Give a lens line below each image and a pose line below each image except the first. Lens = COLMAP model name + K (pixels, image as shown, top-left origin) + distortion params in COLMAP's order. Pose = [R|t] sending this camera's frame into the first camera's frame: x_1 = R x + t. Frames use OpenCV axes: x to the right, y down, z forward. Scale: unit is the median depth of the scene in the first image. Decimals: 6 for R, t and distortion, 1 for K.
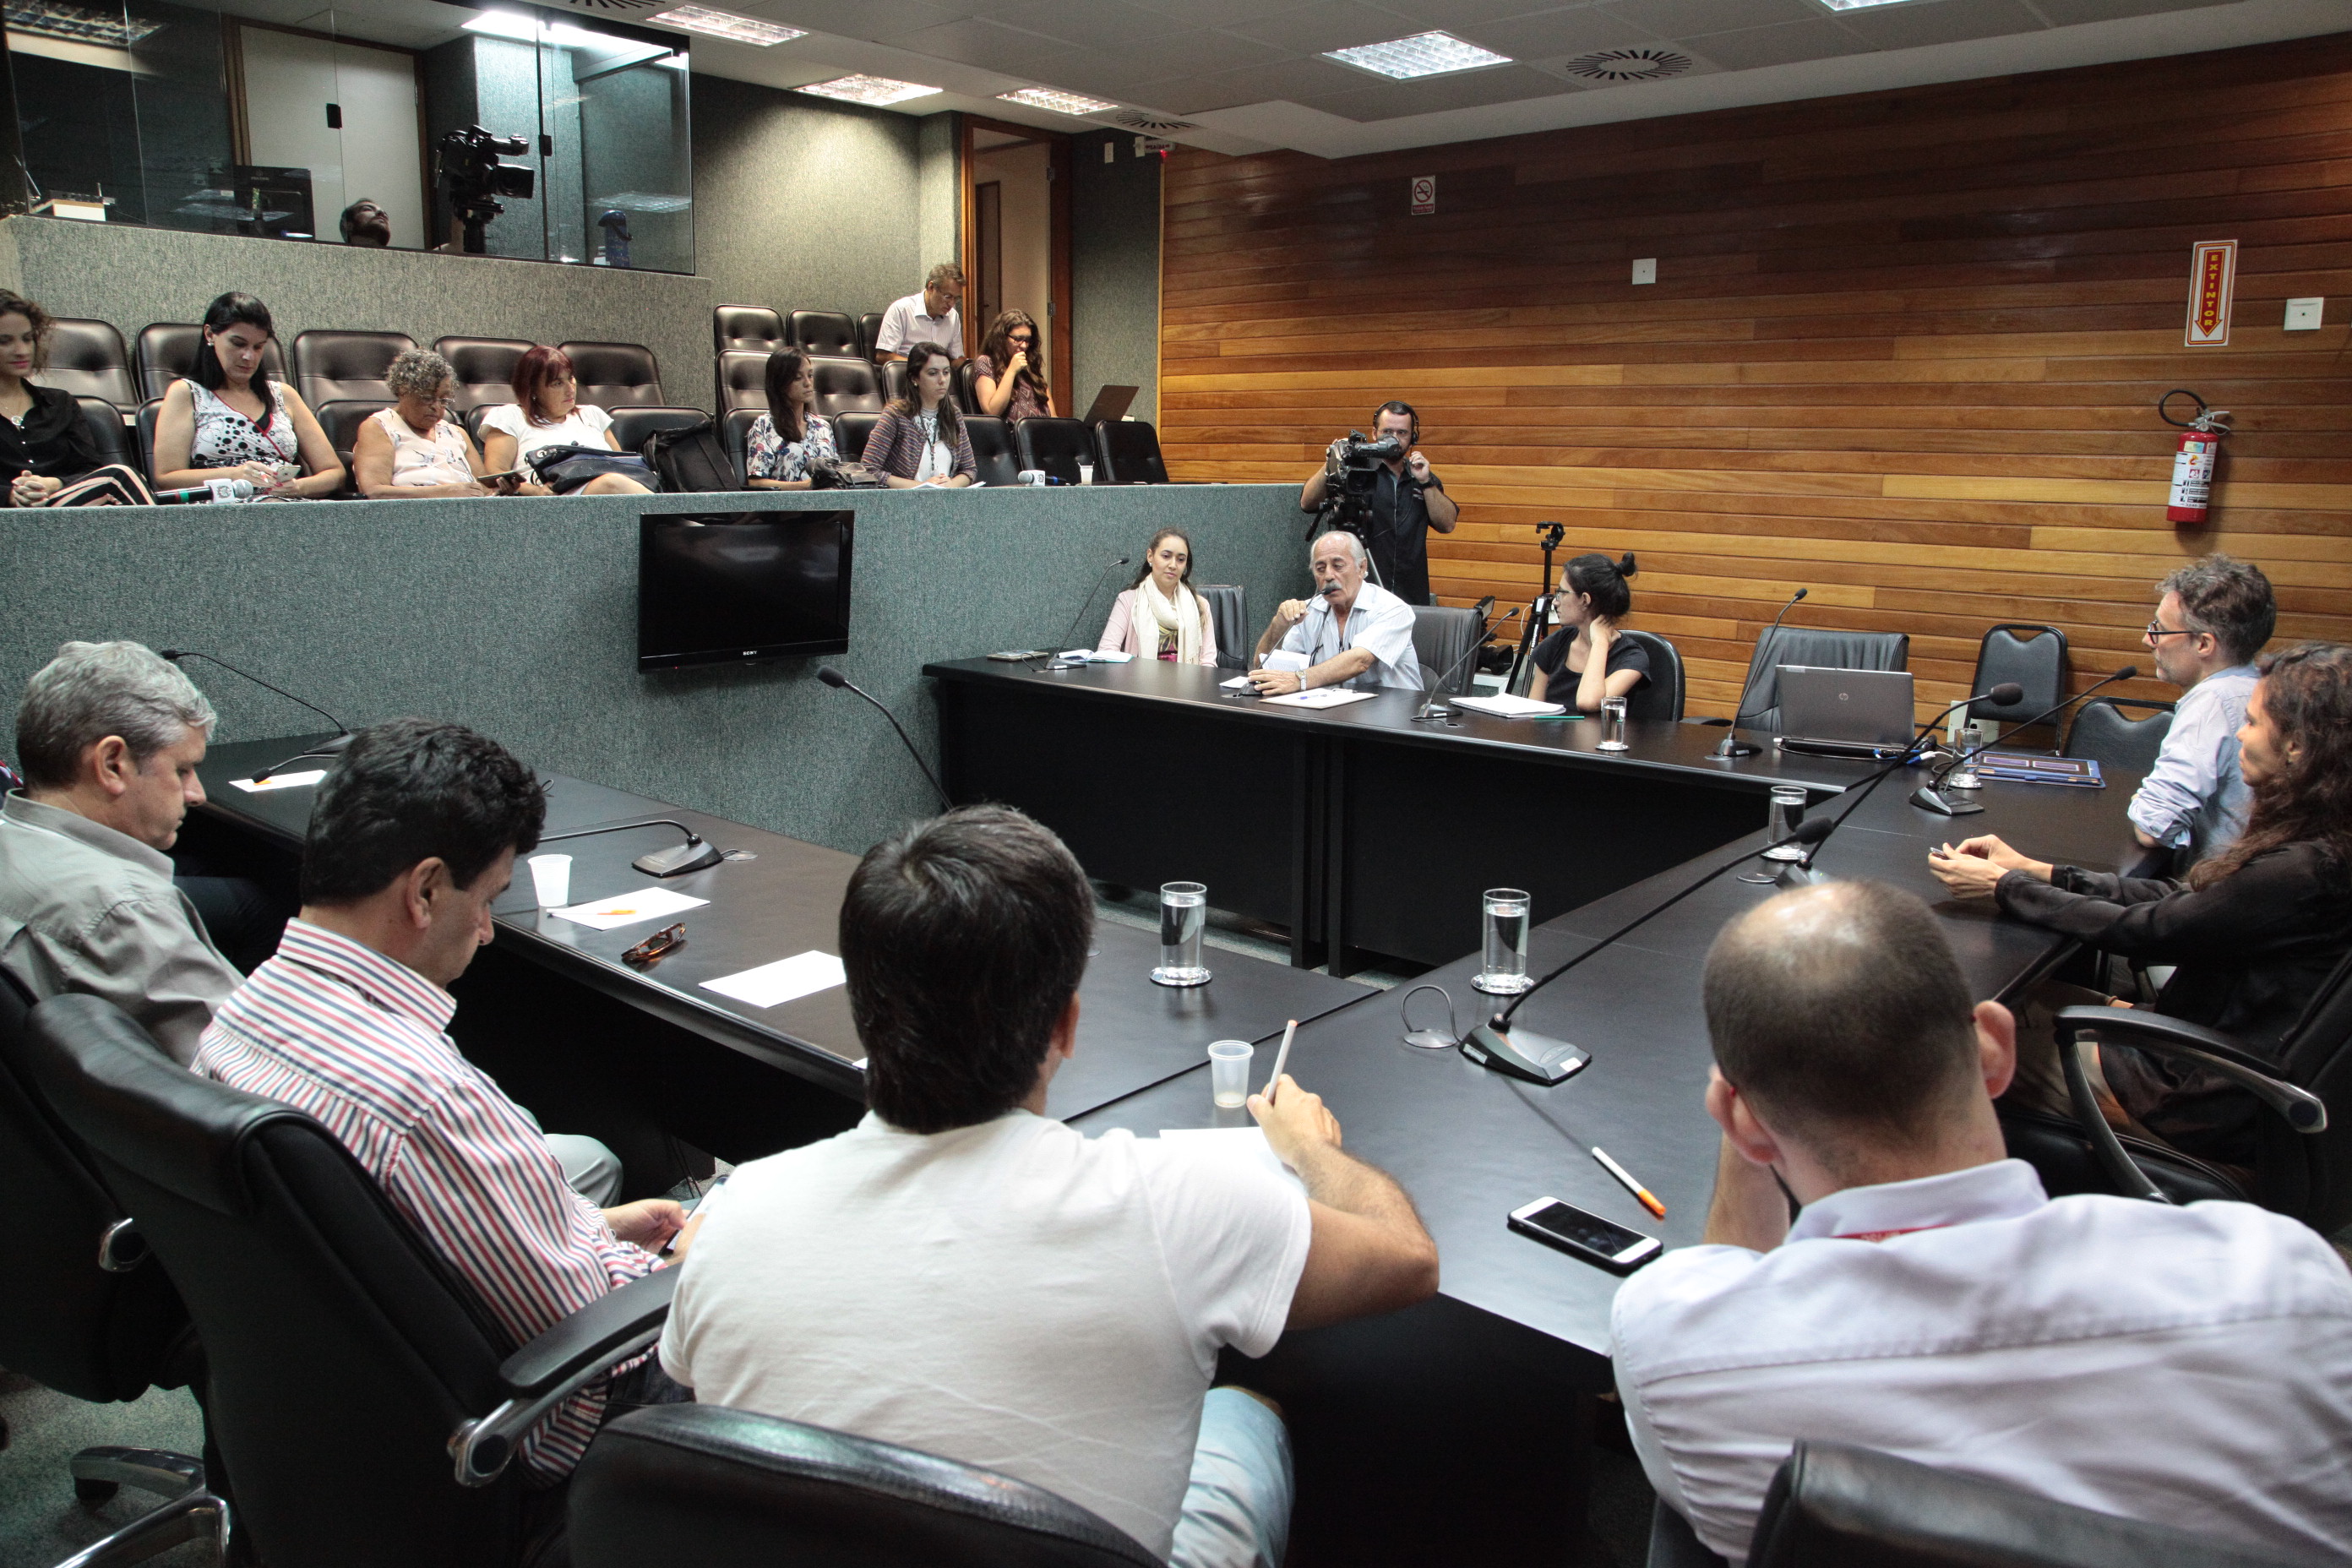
lens RADIAL K [[1643.8, 0, 1165.2], [0, 1643.8, 770.7], [0, 0, 1]] dist [-0.035338, 0.029238]
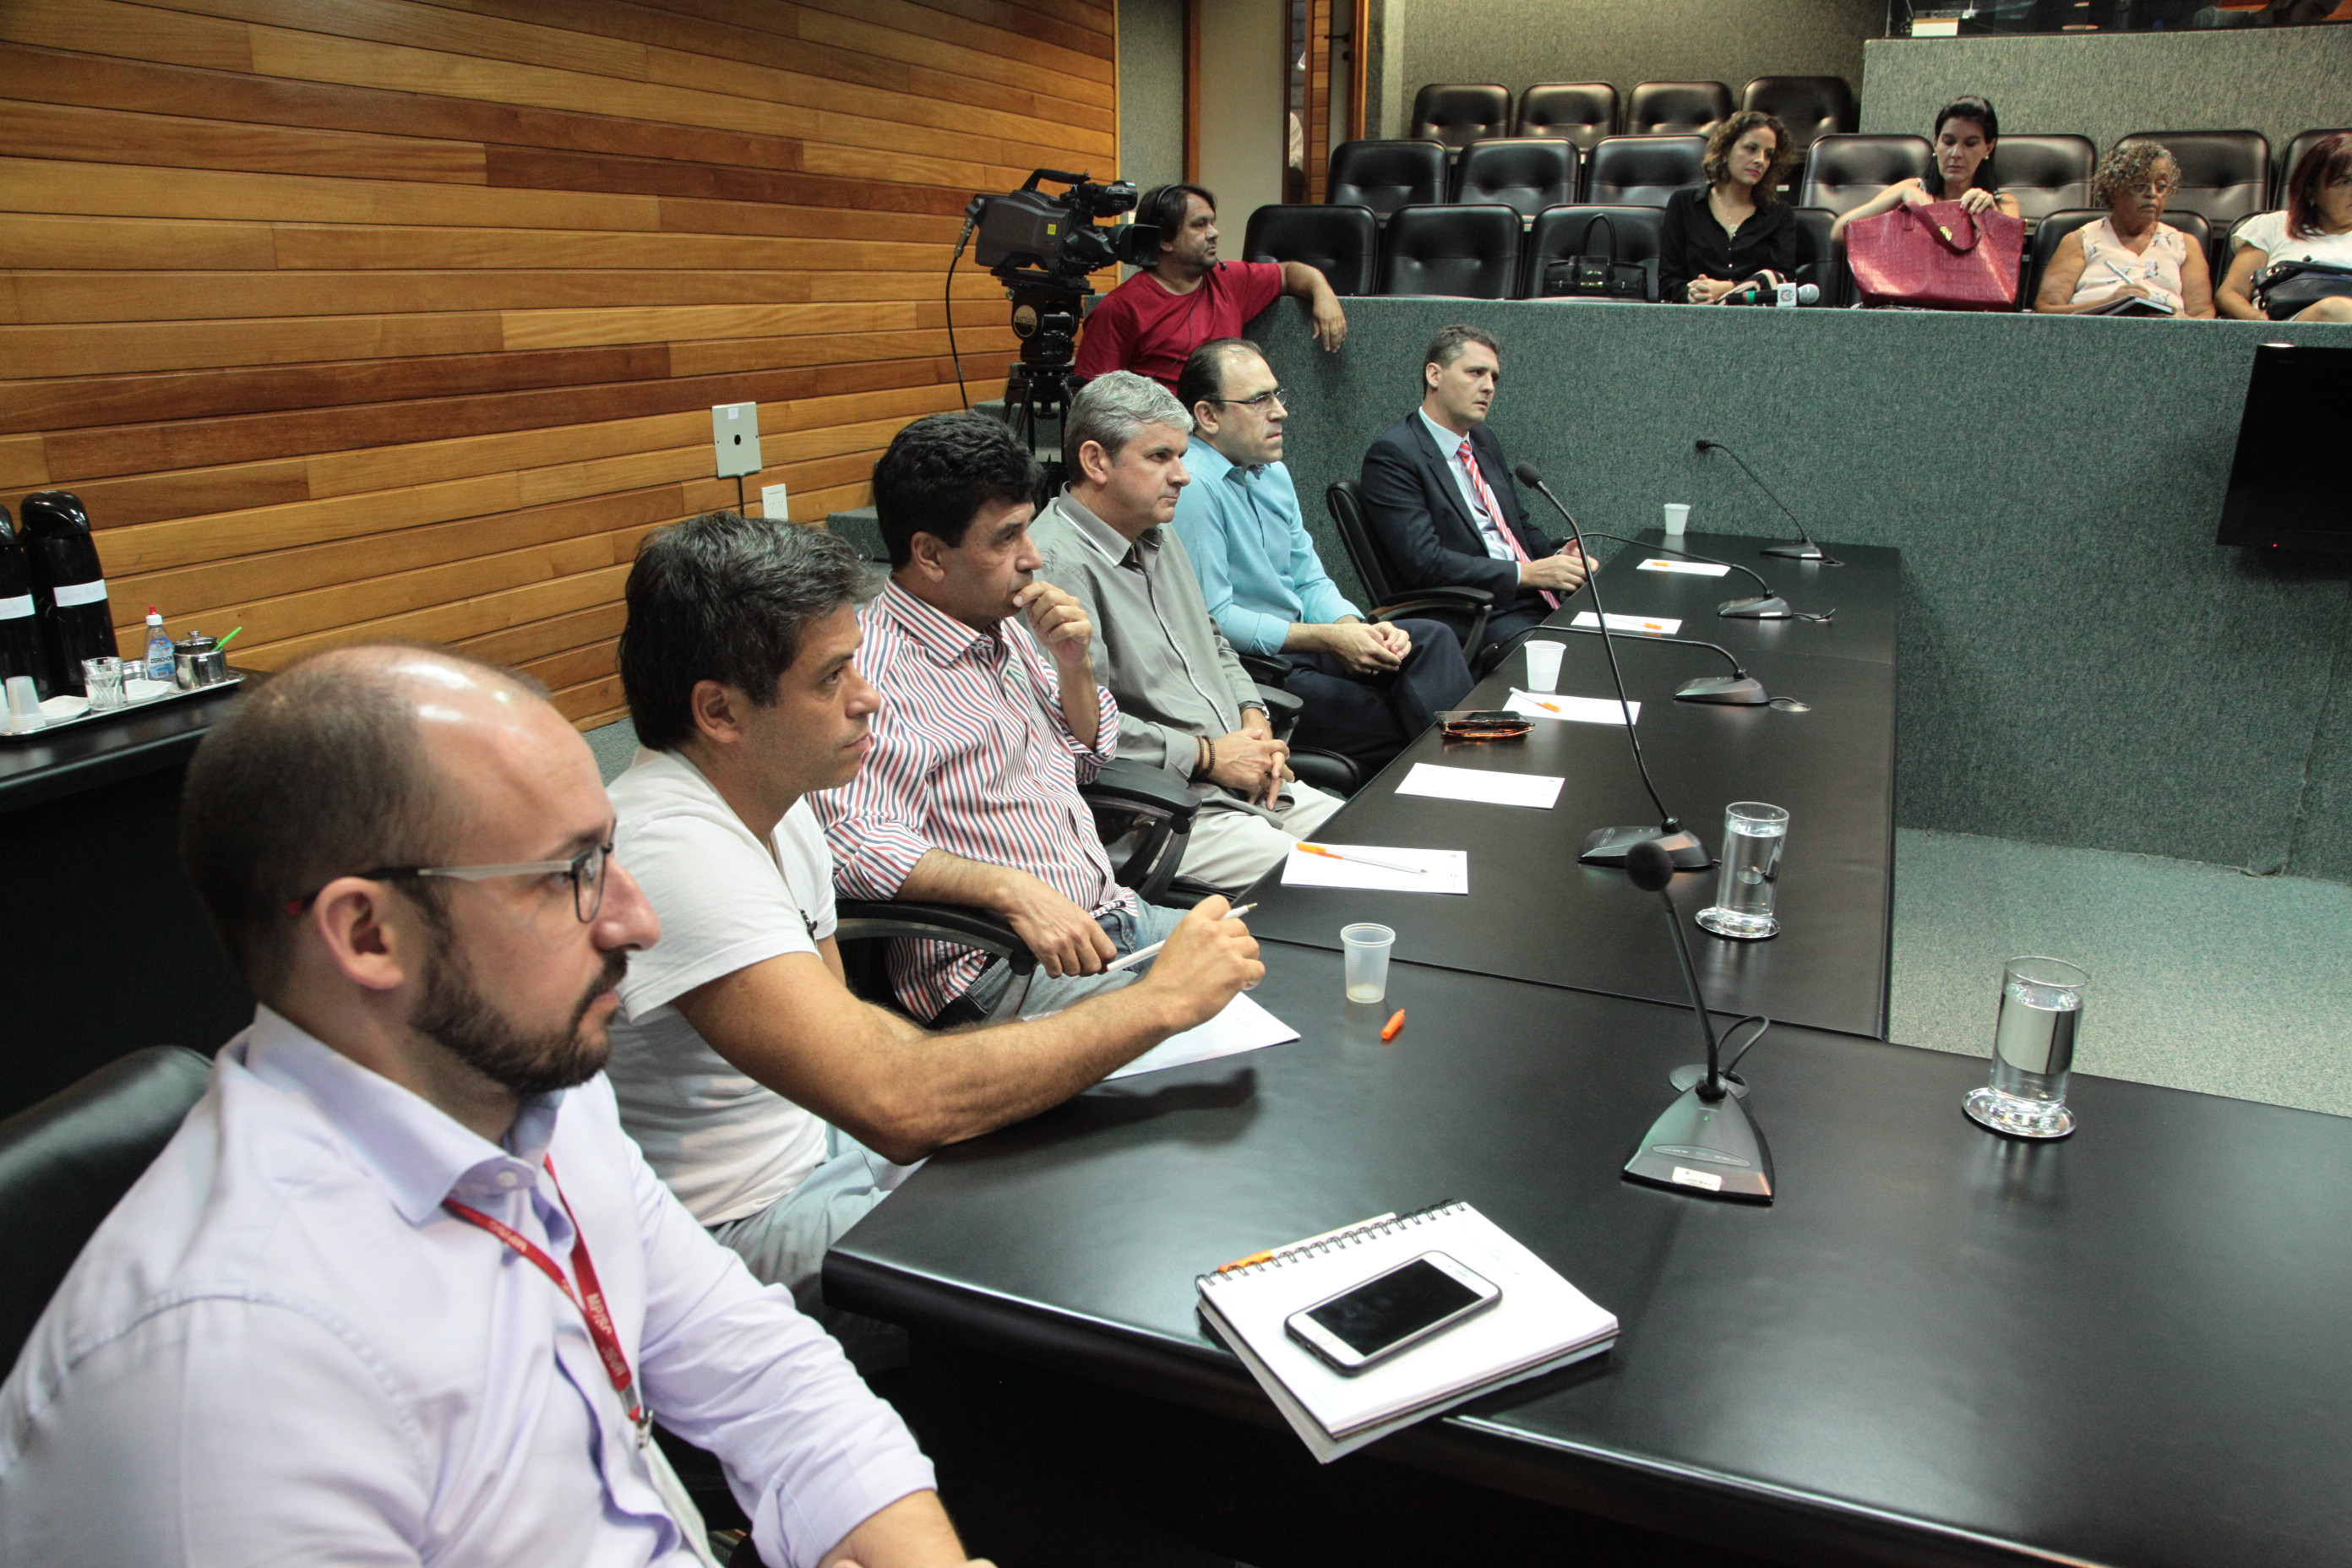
lens RADIAL K [[1643.8, 0, 1181.2], [0, 1643.8, 808.7], [0, 0, 1]] dist [-0.035338, 0.029238]
pose [[0.334744, 0.298704, -0.893713, 0.278931], [-0.196063, 0.949750, 0.243997, -0.031067], [0.921687, 0.093547, 0.376487, 0.229391]]
